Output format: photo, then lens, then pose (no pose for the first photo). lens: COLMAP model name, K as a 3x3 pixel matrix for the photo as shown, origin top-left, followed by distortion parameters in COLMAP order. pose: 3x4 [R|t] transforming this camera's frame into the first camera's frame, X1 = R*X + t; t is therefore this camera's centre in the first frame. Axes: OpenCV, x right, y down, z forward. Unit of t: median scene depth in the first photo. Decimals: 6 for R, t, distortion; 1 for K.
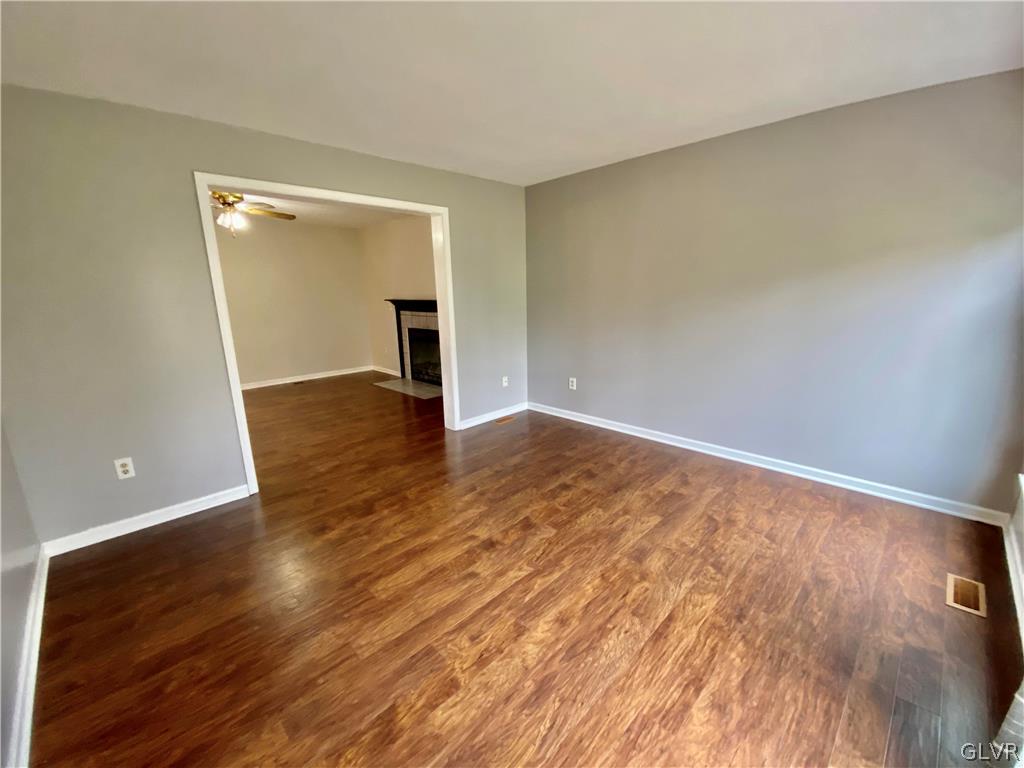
lens RADIAL K [[413.5, 0, 512.0], [0, 413.5, 384.0], [0, 0, 1]] dist [0.014063, -0.019427]
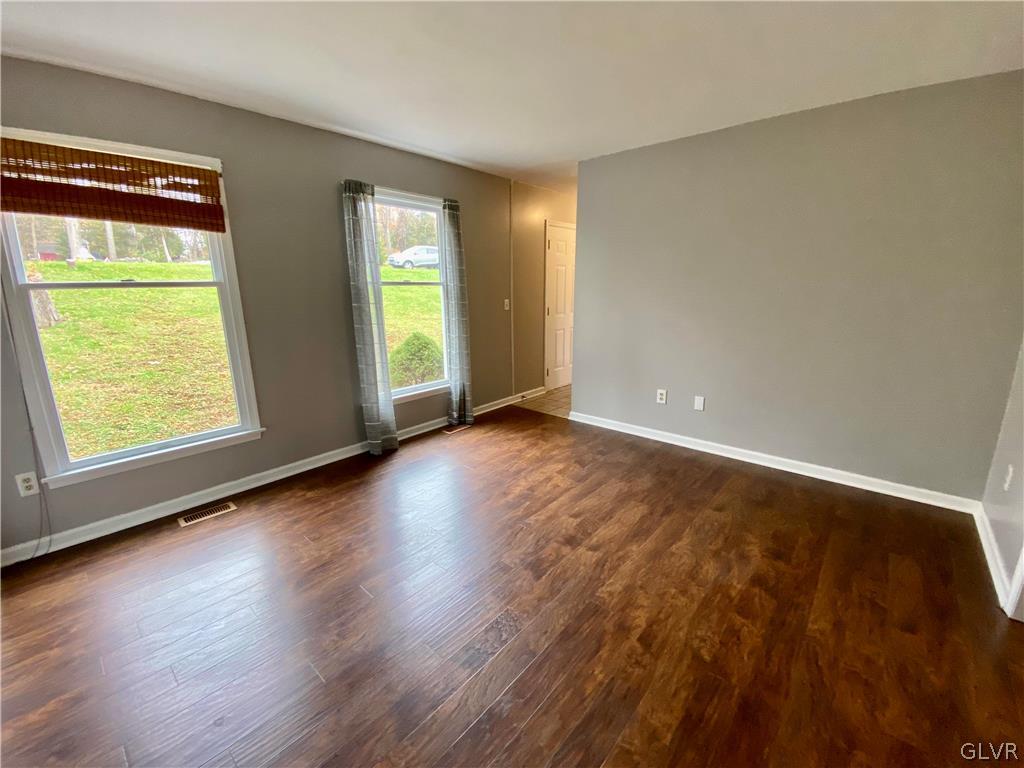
lens RADIAL K [[413.5, 0, 512.0], [0, 413.5, 384.0], [0, 0, 1]] dist [0.014063, -0.019427]
pose [[-0.997390, 0.047323, -0.054528, 0.120467], [0.018882, 0.899922, 0.435643, -0.371454], [0.069687, 0.433476, -0.898467, 1.704921]]
